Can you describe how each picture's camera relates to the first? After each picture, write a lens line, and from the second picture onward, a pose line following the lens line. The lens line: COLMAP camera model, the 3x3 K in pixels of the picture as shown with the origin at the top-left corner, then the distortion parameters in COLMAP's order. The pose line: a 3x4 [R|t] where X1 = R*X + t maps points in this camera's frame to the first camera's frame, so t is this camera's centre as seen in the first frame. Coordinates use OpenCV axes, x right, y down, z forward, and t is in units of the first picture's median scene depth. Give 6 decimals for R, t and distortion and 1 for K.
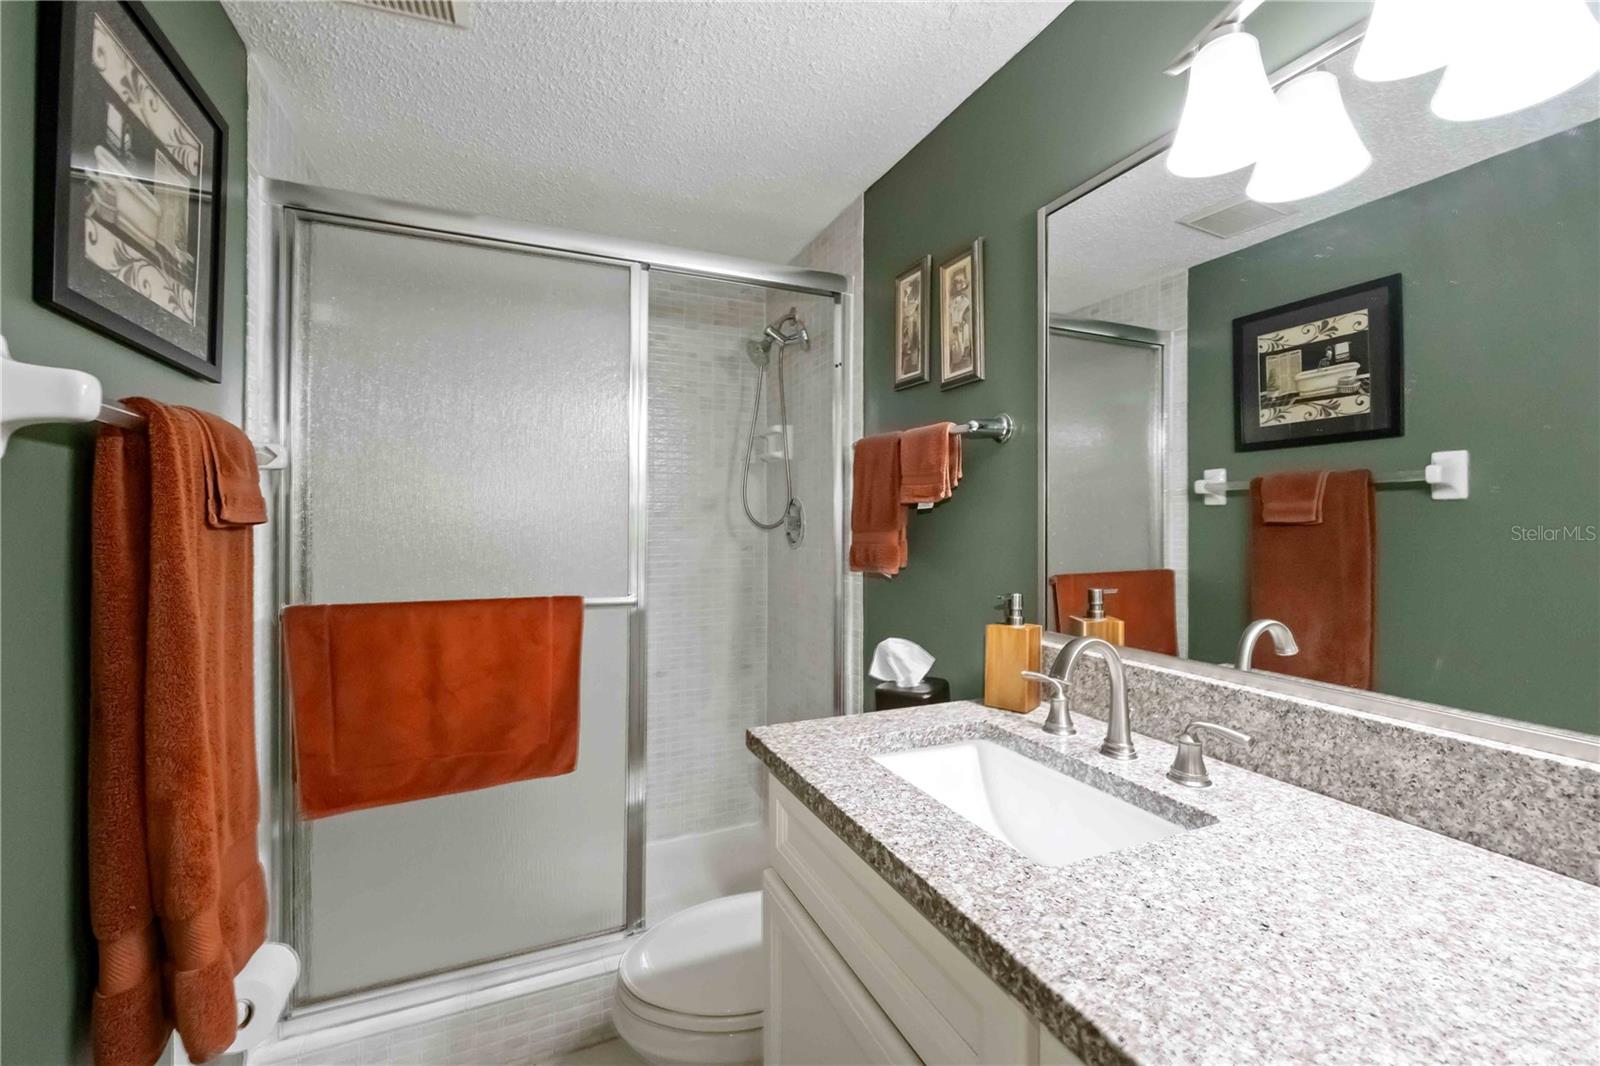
lens RADIAL K [[657.8, 0, 791.0], [0, 657.8, 522.8], [0, 0, 1]] dist [-0.002459, 0.000951]
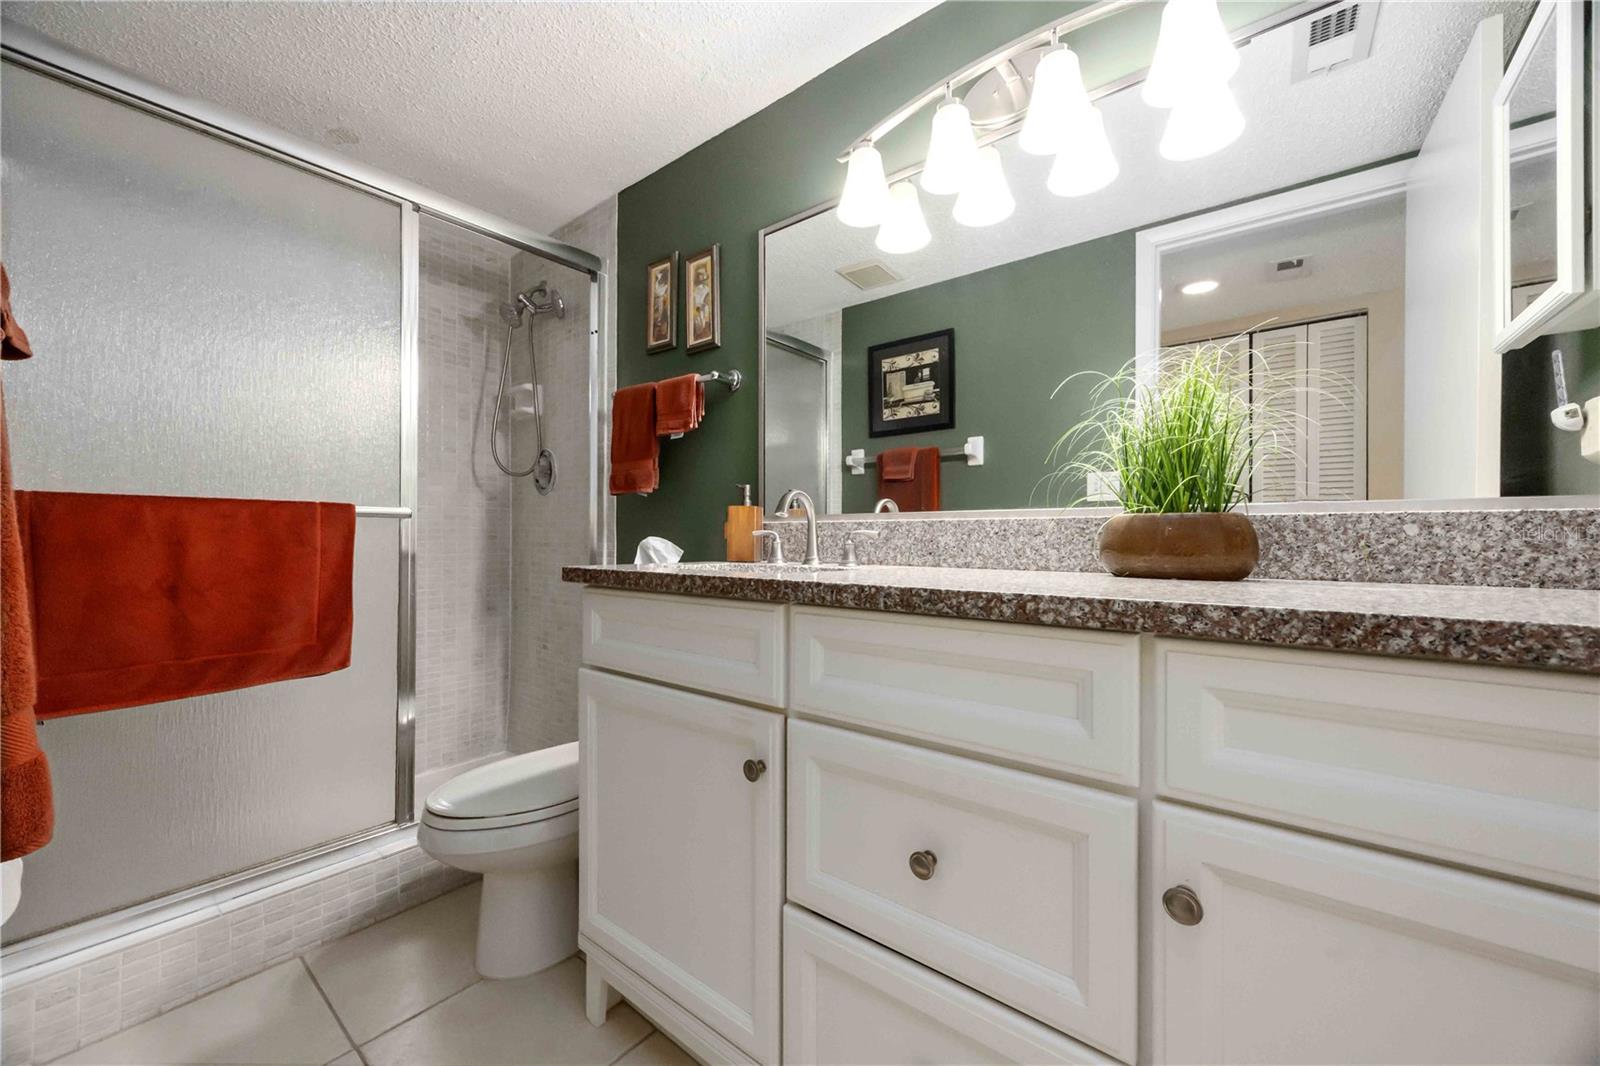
lens RADIAL K [[611.8, 0, 803.3], [0, 611.8, 535.8], [0, 0, 1]] dist [-0.002552, 0.001247]
pose [[0.883041, -0.000577, 0.469295, -0.128229], [0.001267, 0.999999, -0.001156, 0.149314], [-0.469294, 0.001616, 0.883041, -0.182822]]
